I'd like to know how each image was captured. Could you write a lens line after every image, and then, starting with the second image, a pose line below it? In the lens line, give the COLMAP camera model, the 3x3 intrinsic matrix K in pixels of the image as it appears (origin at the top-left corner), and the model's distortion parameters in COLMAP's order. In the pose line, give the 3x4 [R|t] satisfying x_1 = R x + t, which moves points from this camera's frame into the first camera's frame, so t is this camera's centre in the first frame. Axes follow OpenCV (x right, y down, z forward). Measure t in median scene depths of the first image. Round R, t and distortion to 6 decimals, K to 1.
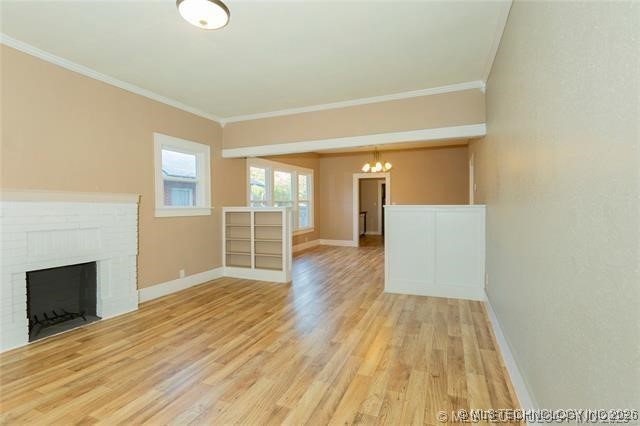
lens RADIAL K [[321.0, 0, 317.1], [0, 321.0, 207.5], [0, 0, 1]] dist [-0.002966, 0.000271]
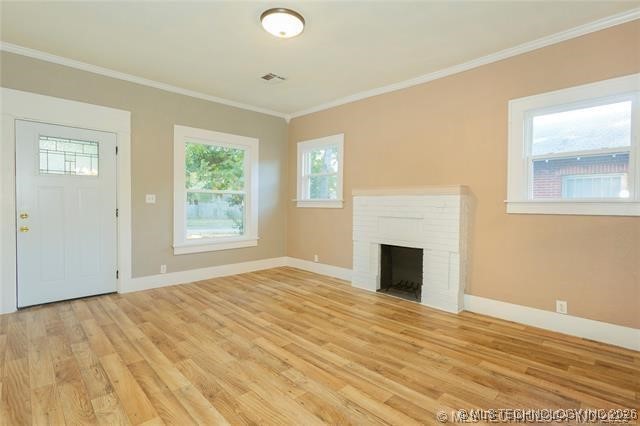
lens RADIAL K [[309.3, 0, 312.8], [0, 309.3, 204.0], [0, 0, 1]] dist [0.014699, 0.000068]
pose [[-0.398756, 0.003286, -0.917051, 0.395321], [-0.005250, 0.999969, 0.005866, 0.008672], [0.917042, 0.007153, -0.398726, 0.979754]]
